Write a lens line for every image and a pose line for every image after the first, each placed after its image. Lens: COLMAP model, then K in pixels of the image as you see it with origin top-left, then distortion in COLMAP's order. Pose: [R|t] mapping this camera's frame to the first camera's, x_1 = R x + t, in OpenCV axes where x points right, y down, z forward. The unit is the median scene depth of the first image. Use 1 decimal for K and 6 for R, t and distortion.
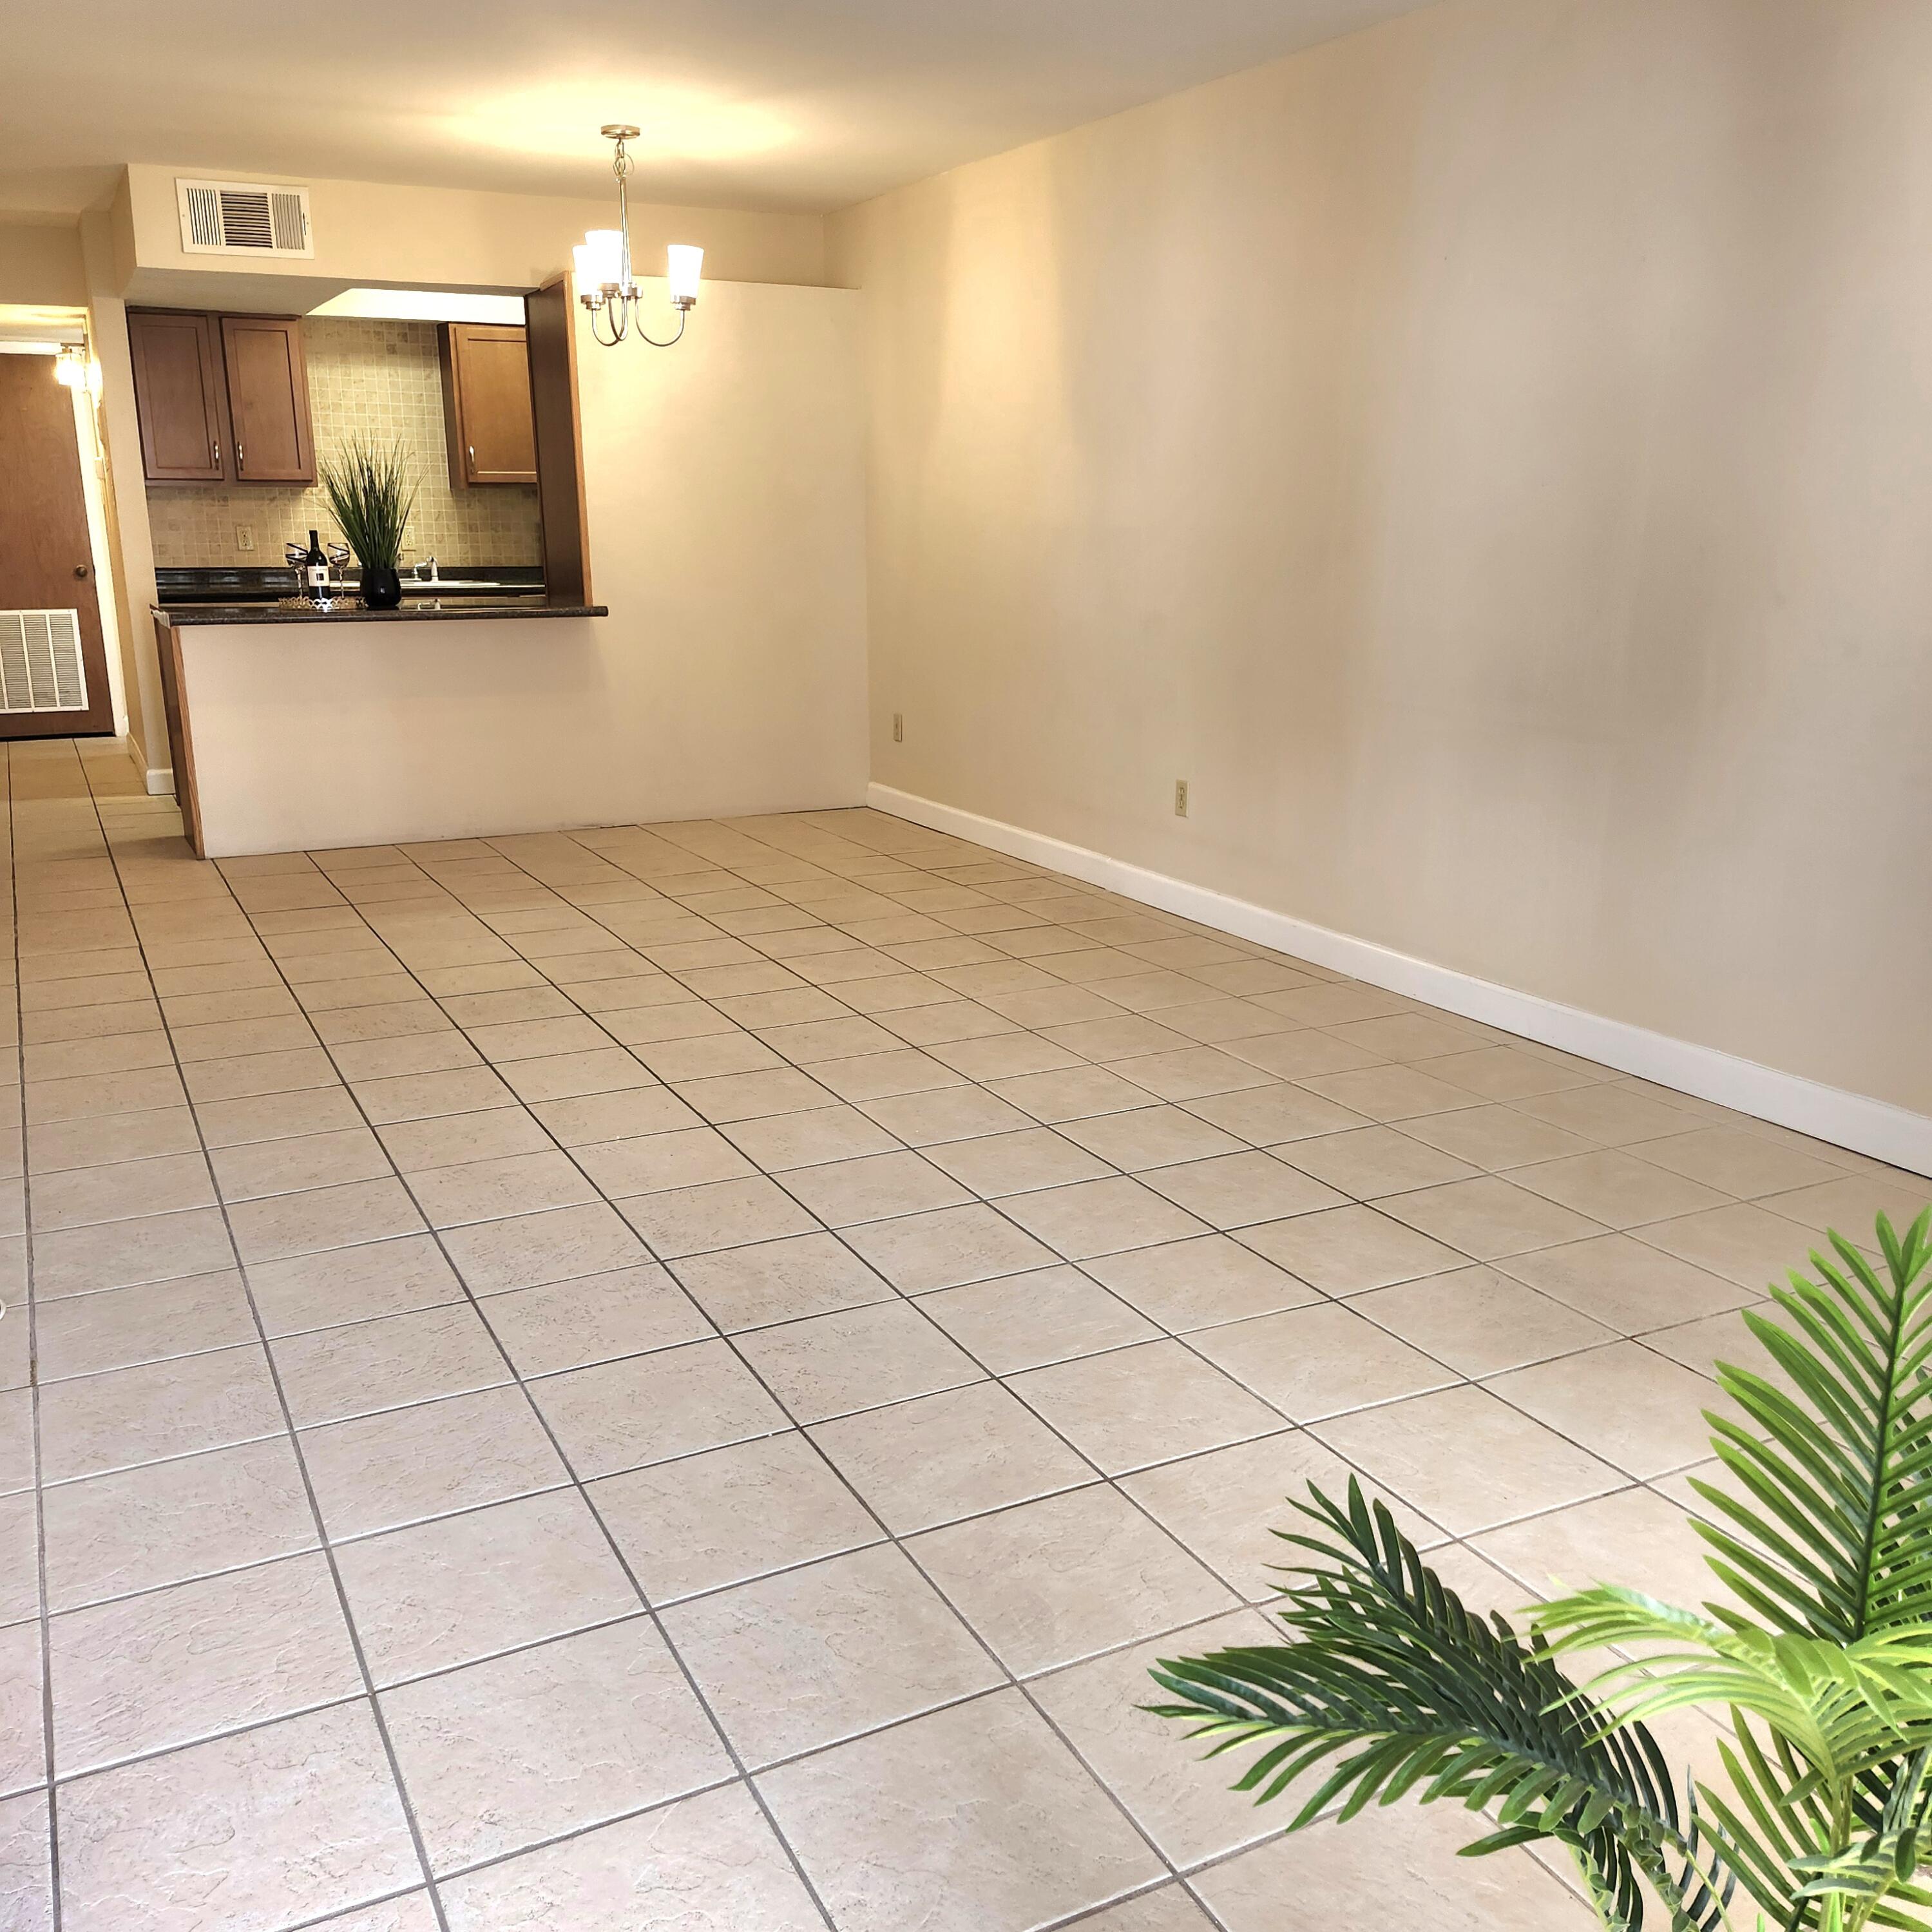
lens RADIAL K [[1816.4, 0, 964.6], [0, 1816.4, 993.6], [0, 0, 1]] dist [0.077709, -0.114447]
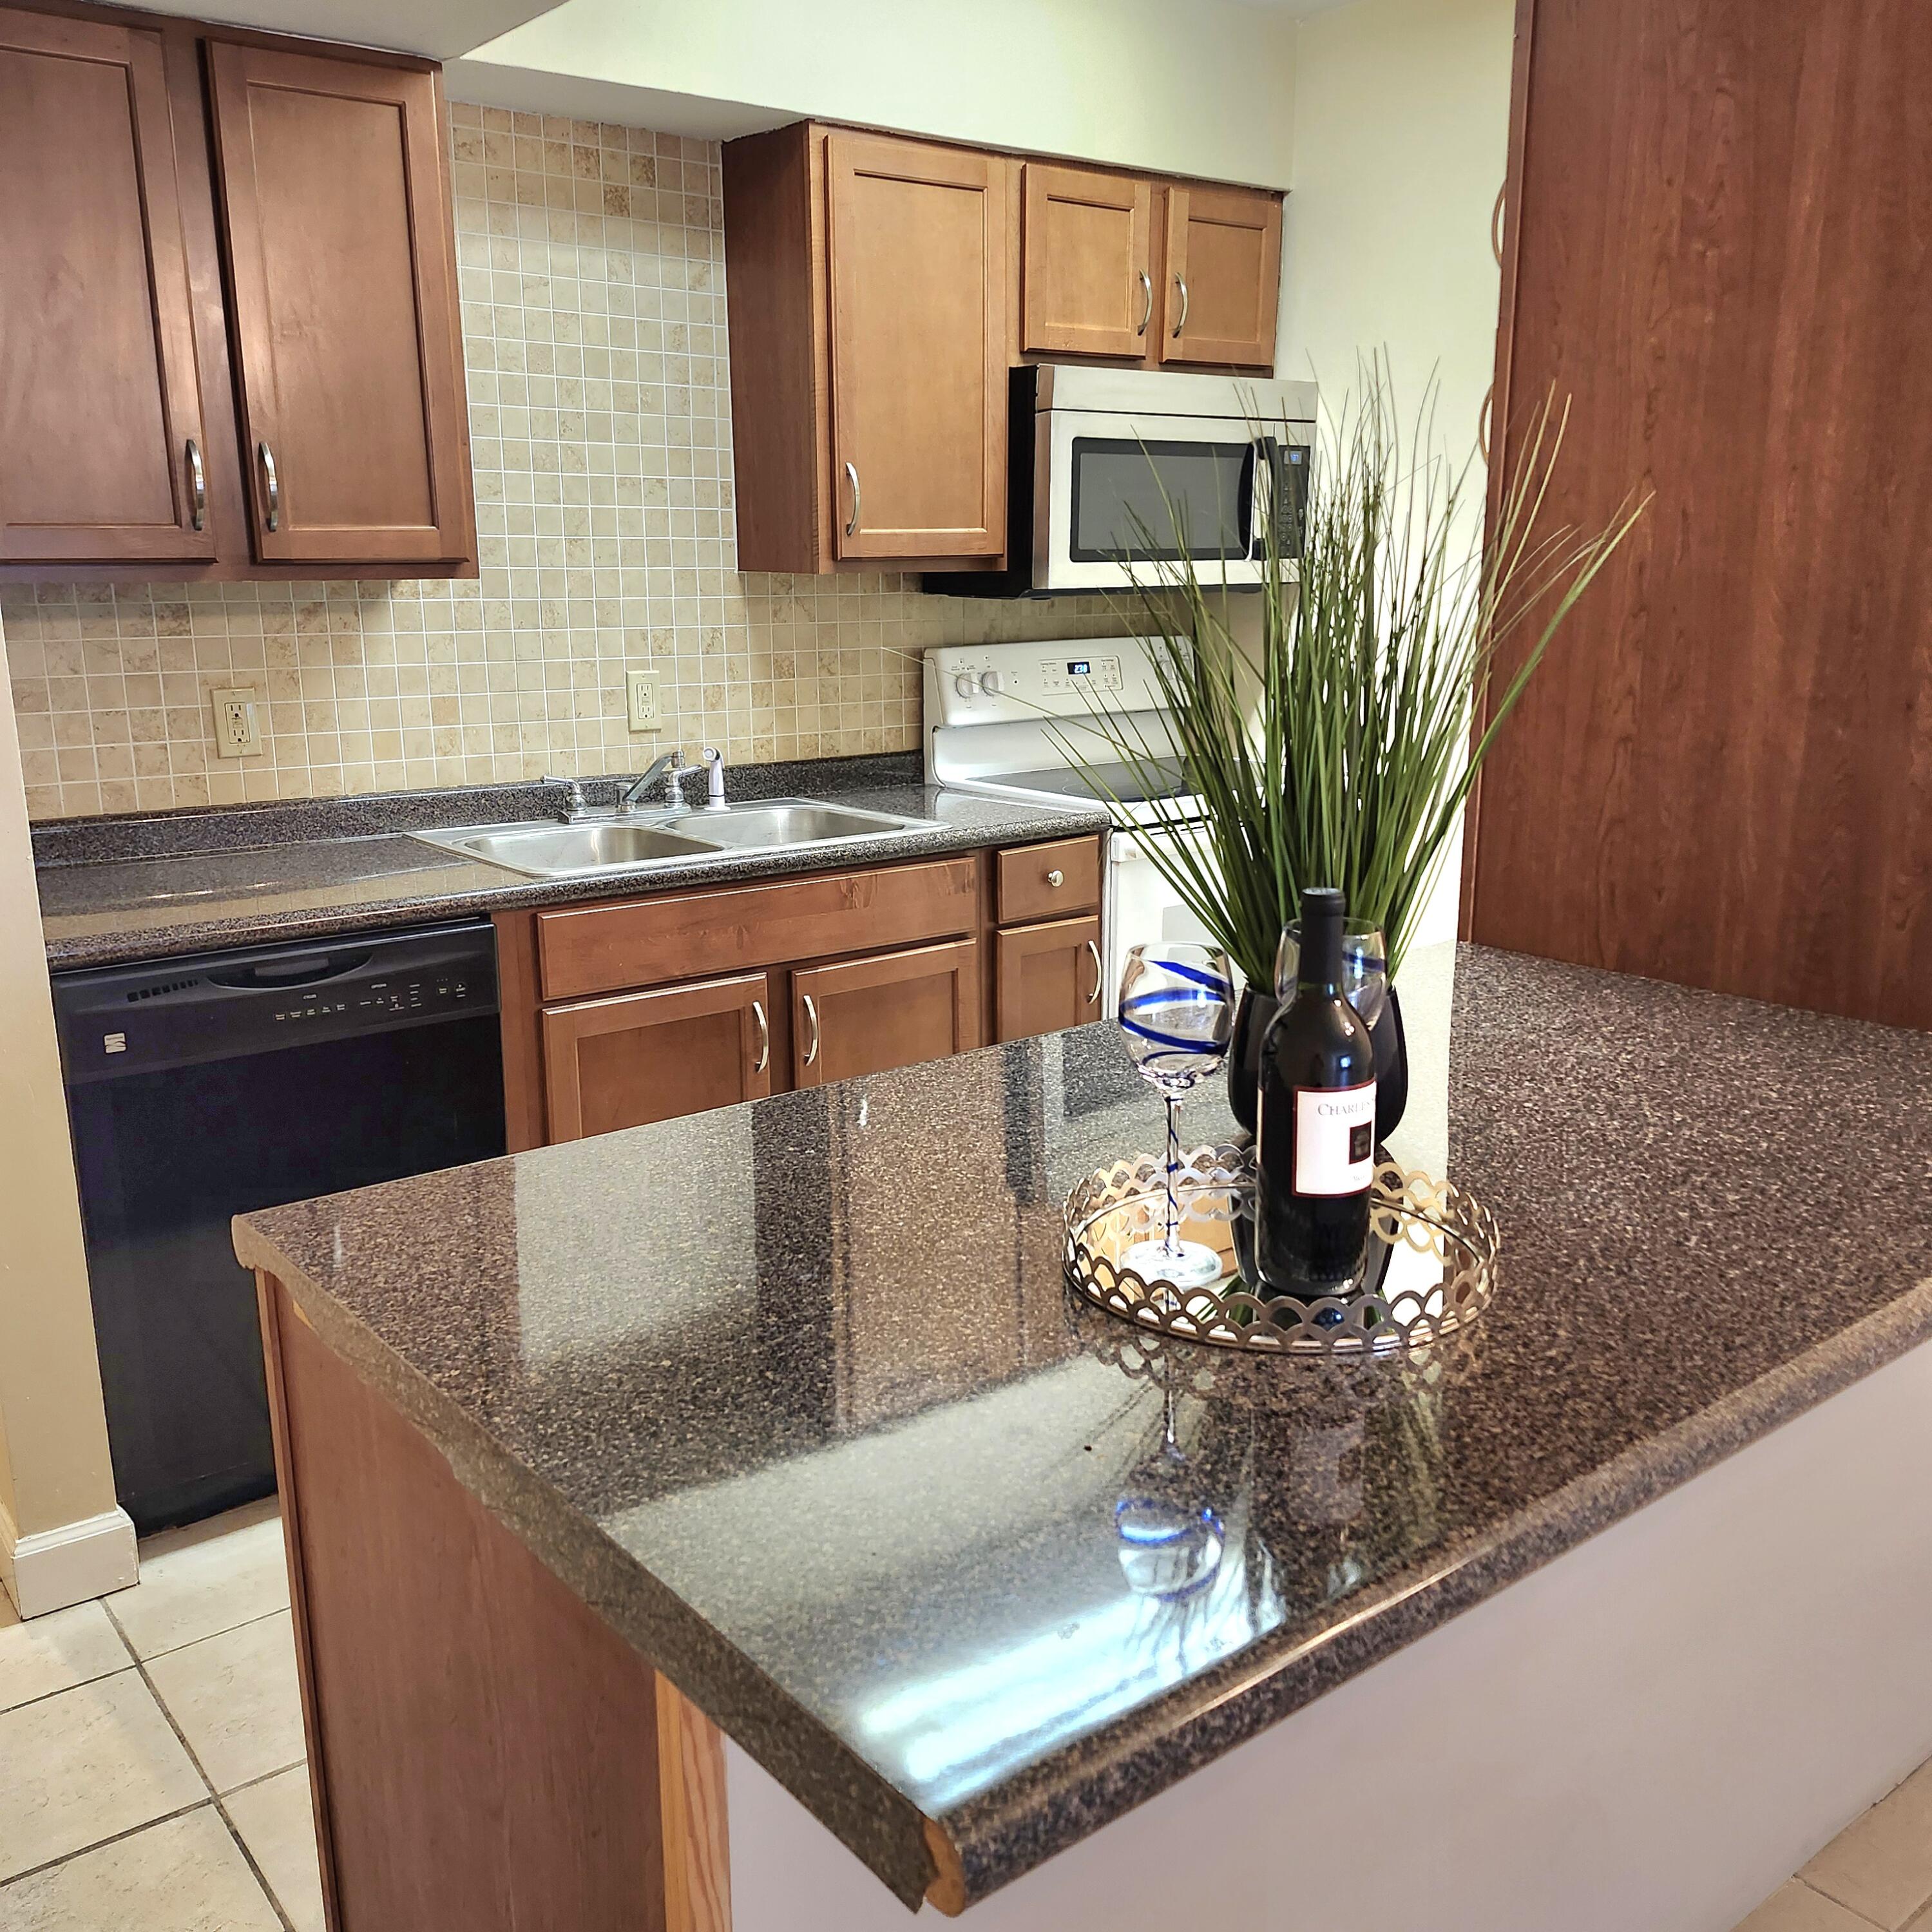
lens RADIAL K [[1816.4, 0, 964.6], [0, 1816.4, 993.6], [0, 0, 1]] dist [0.077709, -0.114447]
pose [[0.981148, -0.050039, 0.186668, -0.325058], [0.053564, 0.998468, -0.013886, -0.185086], [-0.185687, 0.023623, 0.982325, 0.636508]]
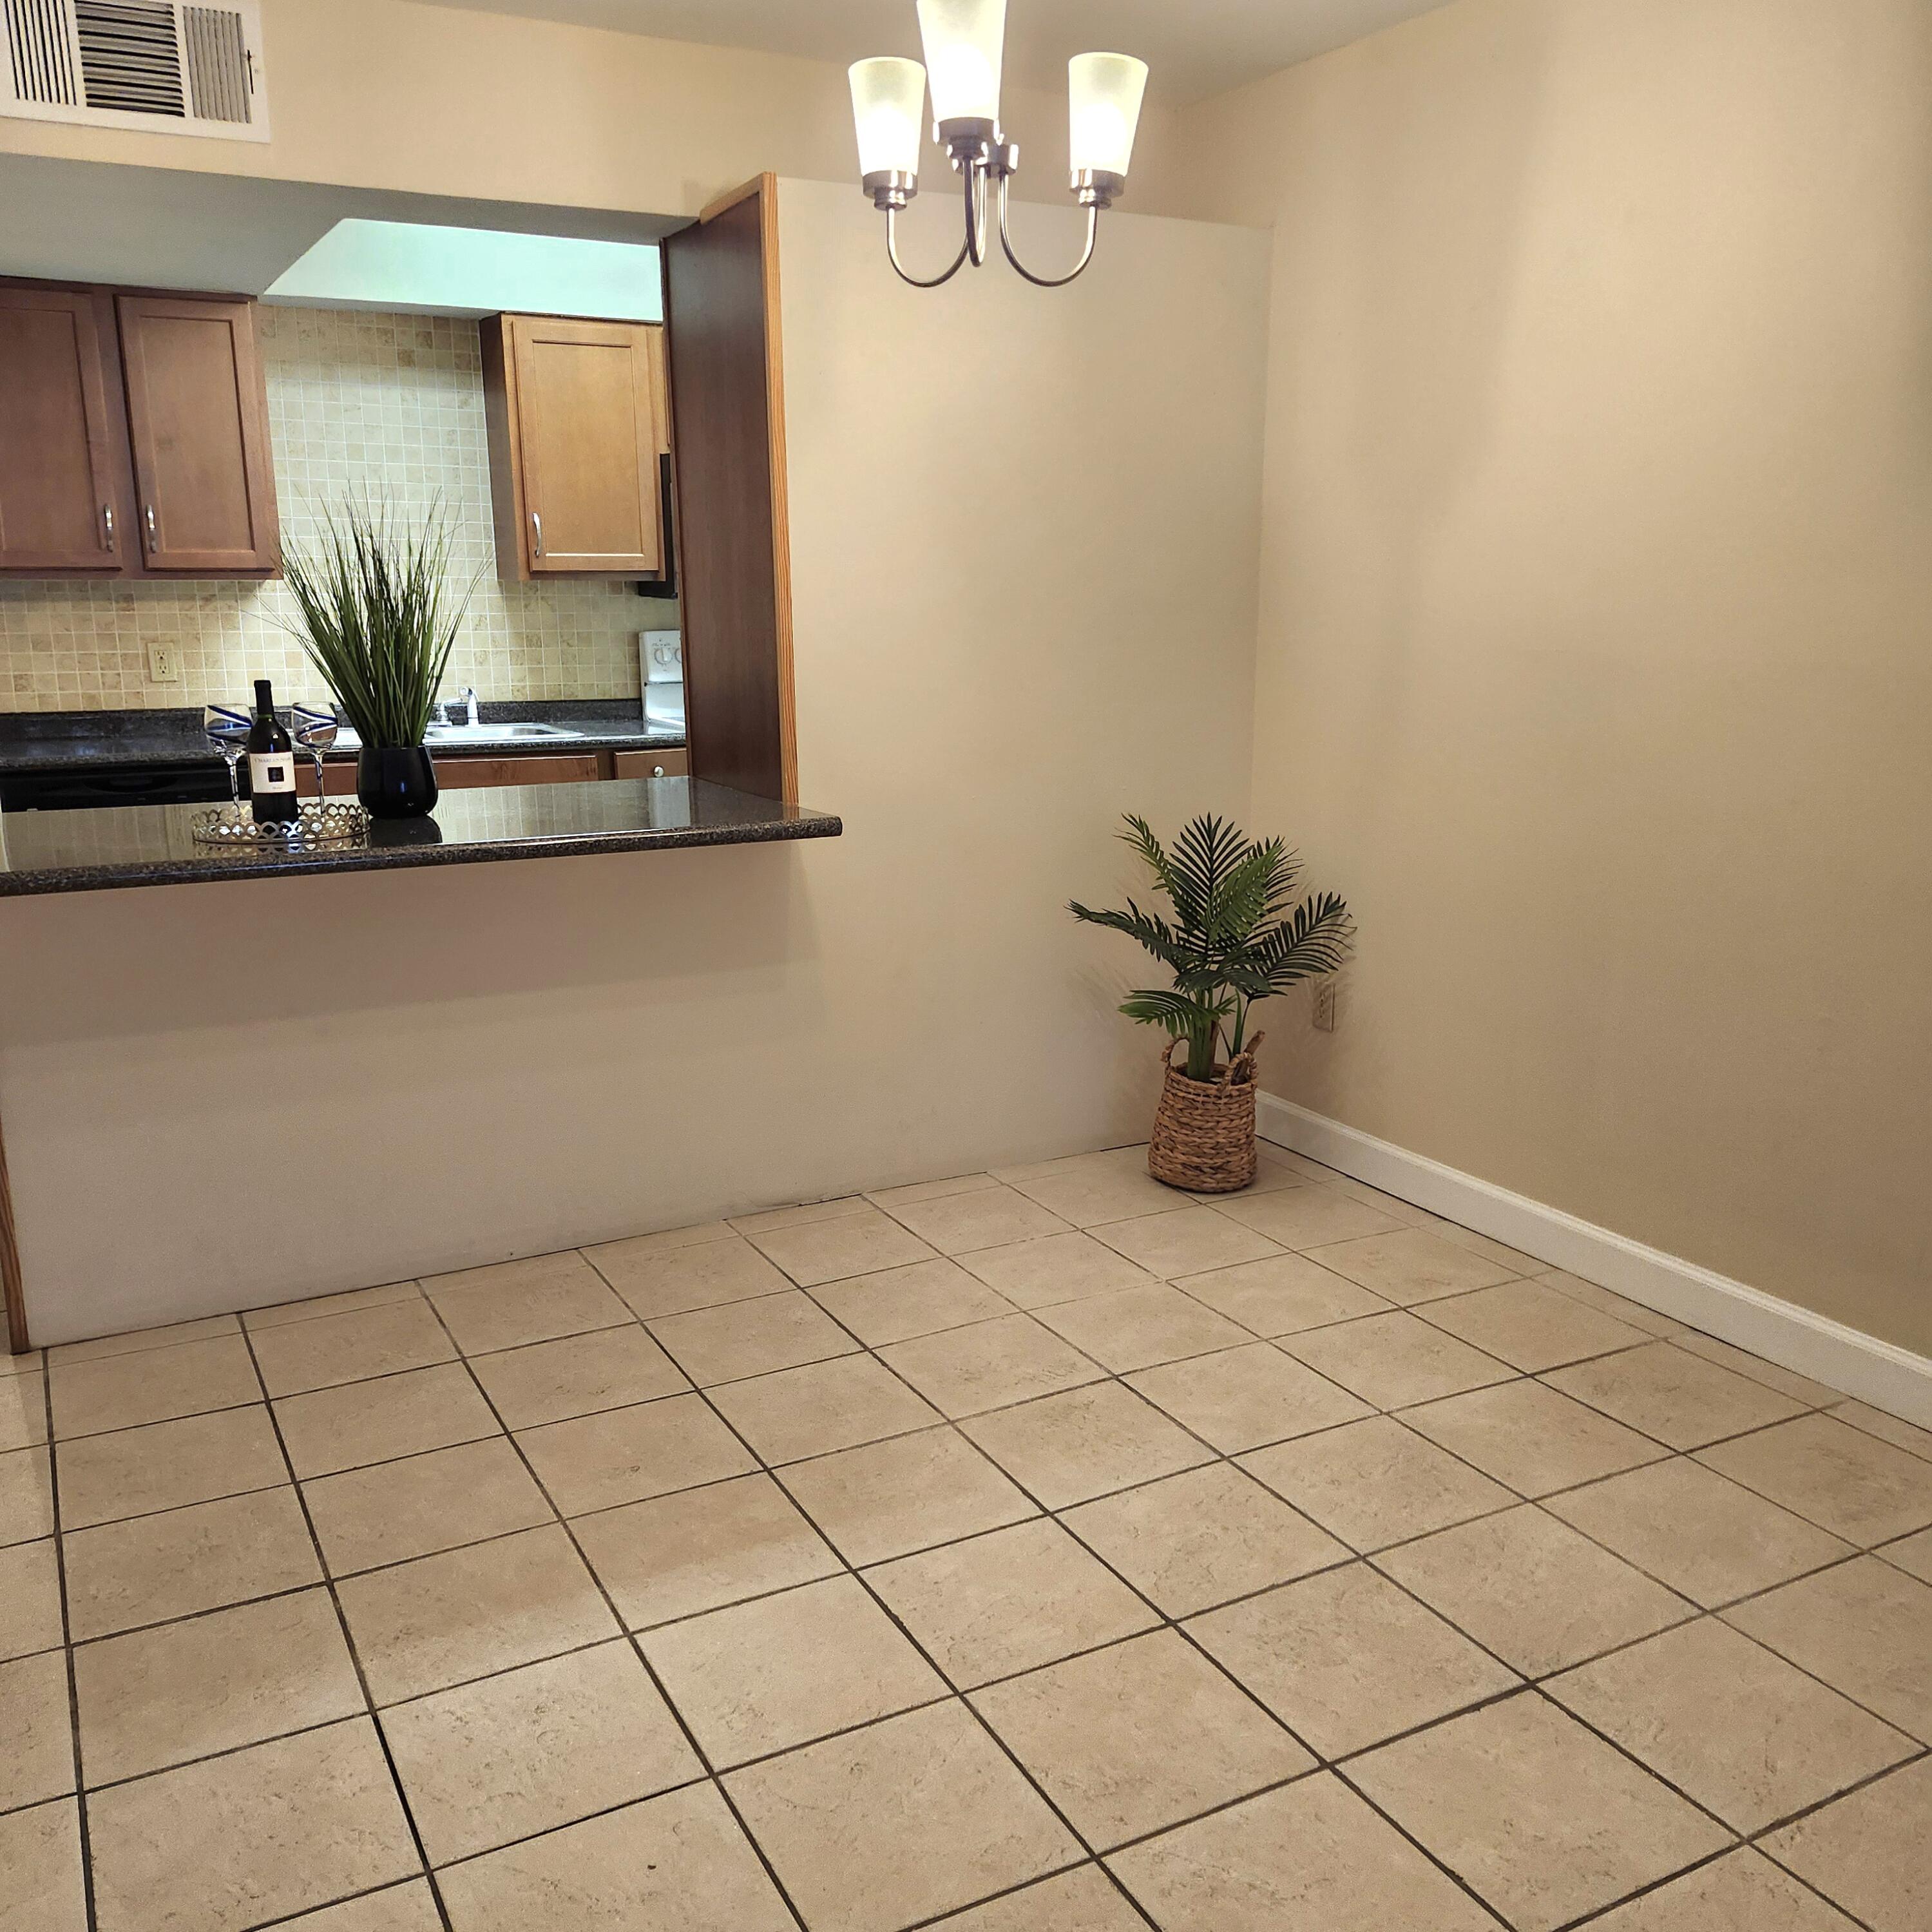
lens RADIAL K [[1829.7, 0, 1060.9], [0, 1829.7, 1021.1], [0, 0, 1]] dist [0.011283, -0.030039]
pose [[0.998469, -0.007814, 0.054757, -0.128931], [0.009046, 0.999711, -0.022287, -0.113075], [-0.054567, 0.022748, 0.998251, 0.382118]]
